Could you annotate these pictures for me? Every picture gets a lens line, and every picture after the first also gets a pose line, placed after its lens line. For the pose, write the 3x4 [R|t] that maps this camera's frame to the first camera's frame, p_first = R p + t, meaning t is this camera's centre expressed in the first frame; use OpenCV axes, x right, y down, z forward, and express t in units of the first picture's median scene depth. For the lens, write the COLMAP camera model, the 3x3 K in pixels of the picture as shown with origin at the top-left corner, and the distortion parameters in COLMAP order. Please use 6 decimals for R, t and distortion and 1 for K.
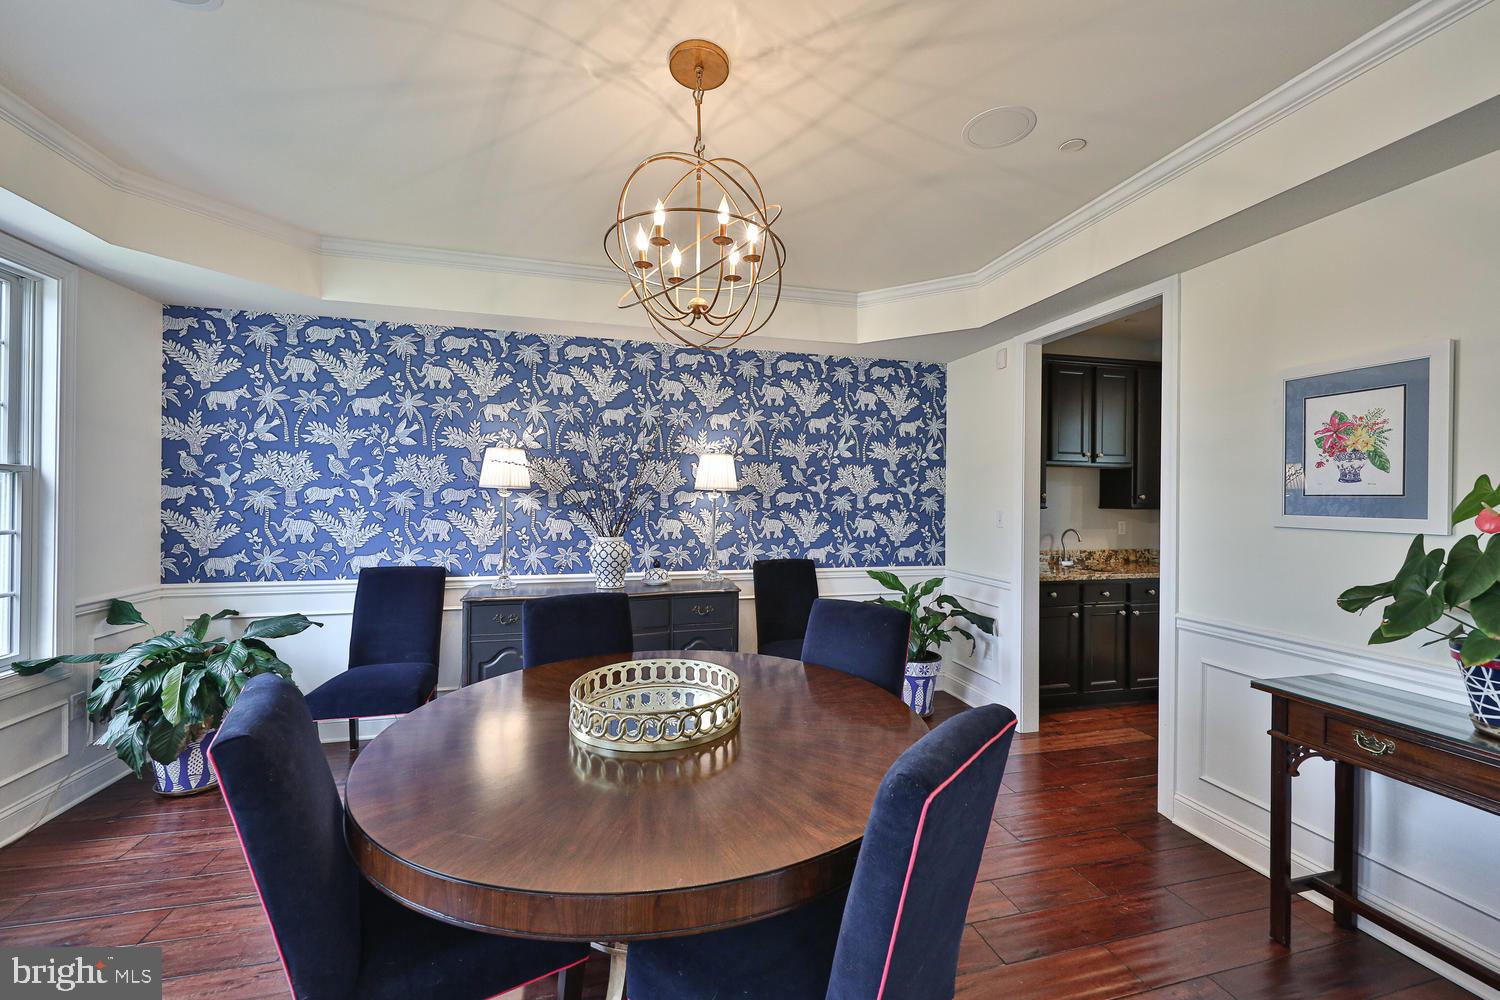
lens RADIAL K [[581.0, 0, 755.2], [0, 581.0, 498.6], [0, 0, 1]] dist [0.003951, 0.000335]
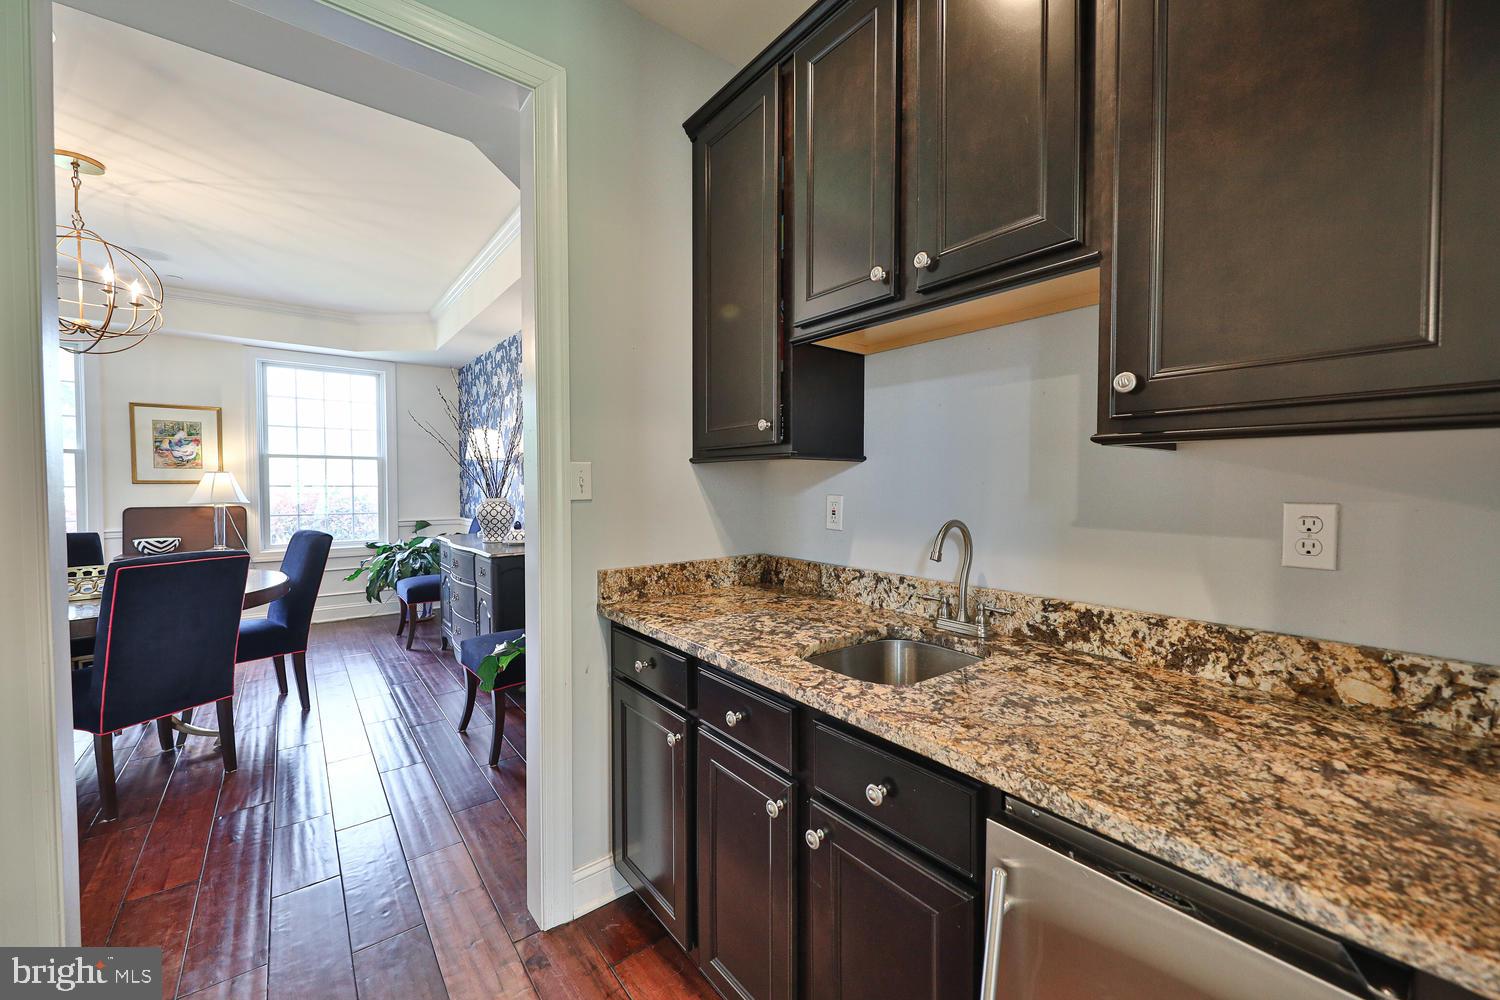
lens RADIAL K [[581.0, 0, 753.7], [0, 581.0, 497.8], [0, 0, 1]] dist [0.003951, 0.000335]
pose [[0.409494, 0.019744, -0.912099, 0.938186], [0.005374, 0.999696, 0.024053, 0.037997], [0.912297, -0.014751, 0.409264, 0.925471]]
